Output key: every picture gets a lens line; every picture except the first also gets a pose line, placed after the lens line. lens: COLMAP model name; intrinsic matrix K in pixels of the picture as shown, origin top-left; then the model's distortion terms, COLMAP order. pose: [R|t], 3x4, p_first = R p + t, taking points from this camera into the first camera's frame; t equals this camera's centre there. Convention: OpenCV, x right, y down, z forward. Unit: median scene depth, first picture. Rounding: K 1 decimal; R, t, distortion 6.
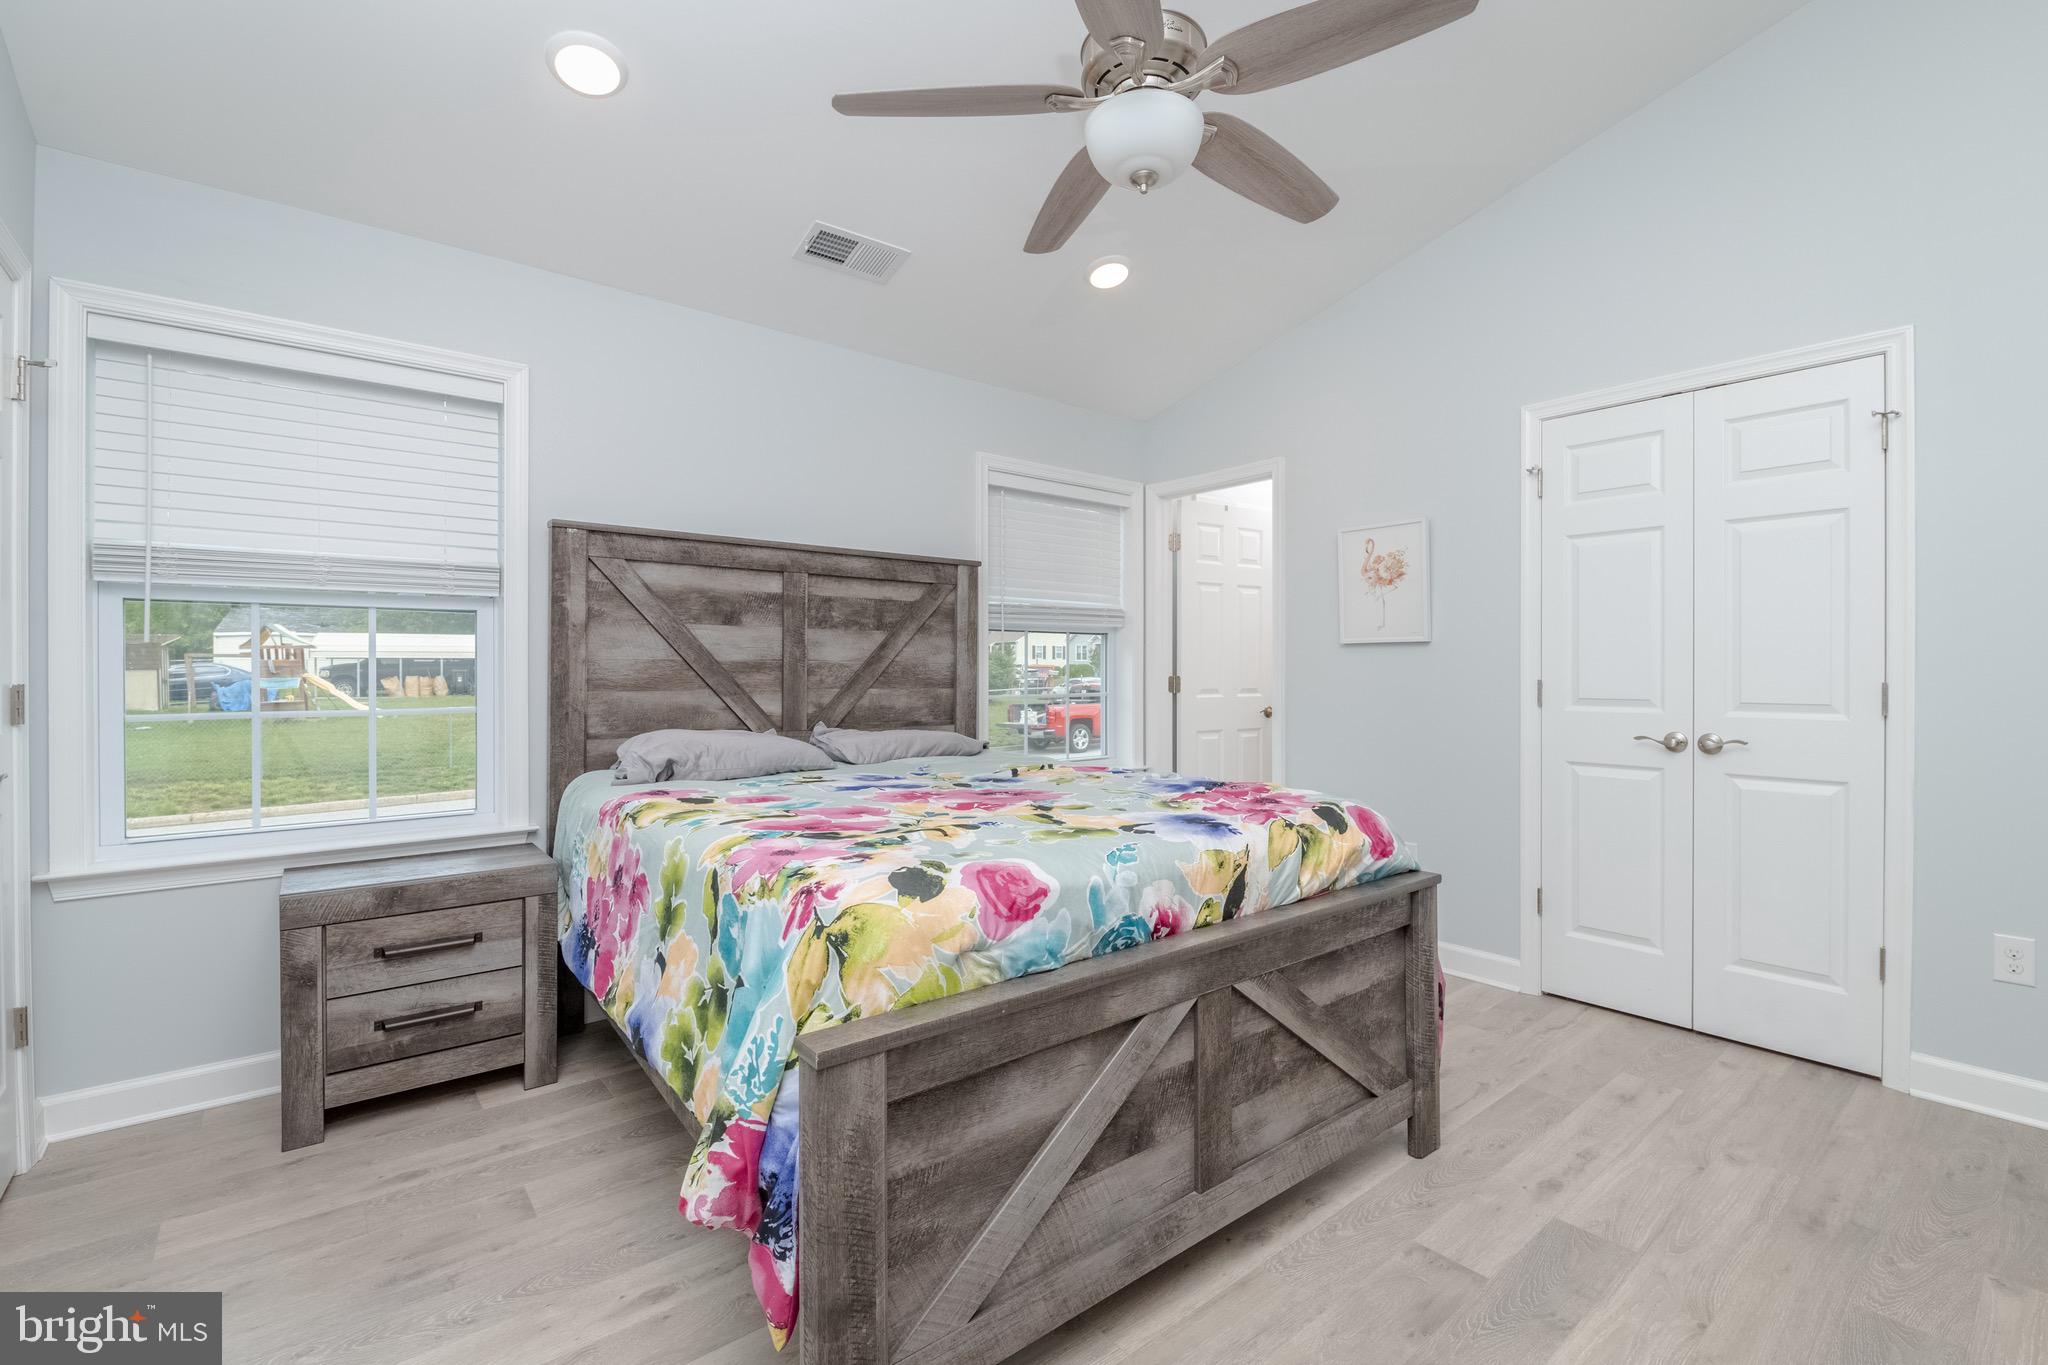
lens RADIAL K [[922.2, 0, 1114.2], [0, 922.2, 668.2], [0, 0, 1]] dist [0.014208, 0.000096]
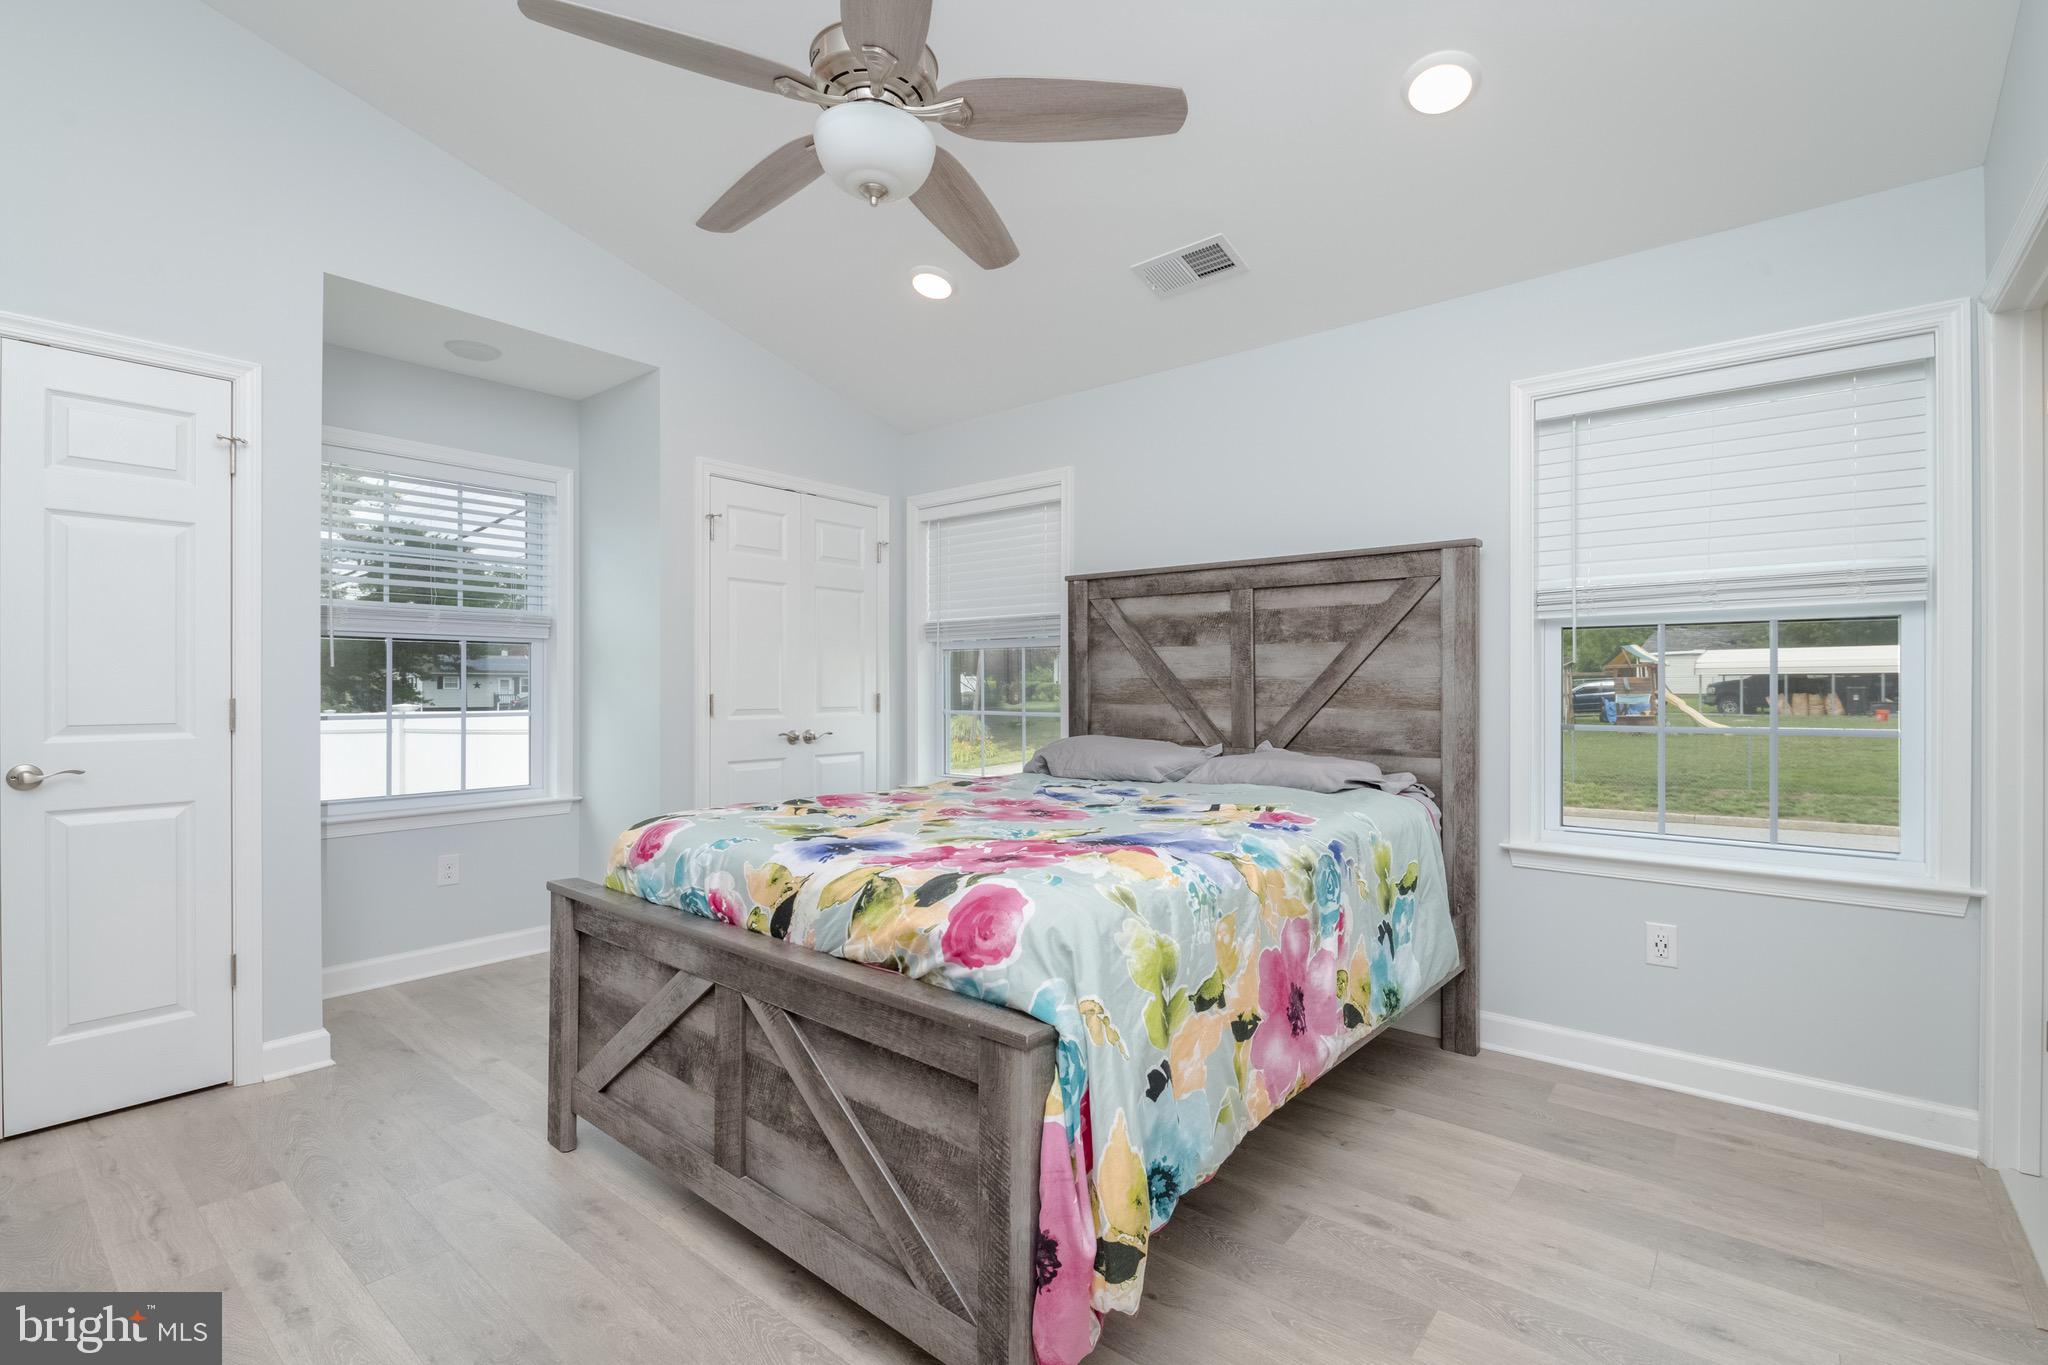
lens RADIAL K [[930.7, 0, 971.9], [0, 930.7, 680.8], [0, 0, 1]] dist [0.012907, -0.000896]
pose [[0.108088, -0.005670, -0.994125, 0.639792], [0.001249, 0.999984, -0.005567, 0.000818], [0.994141, -0.000640, 0.108093, 0.614852]]
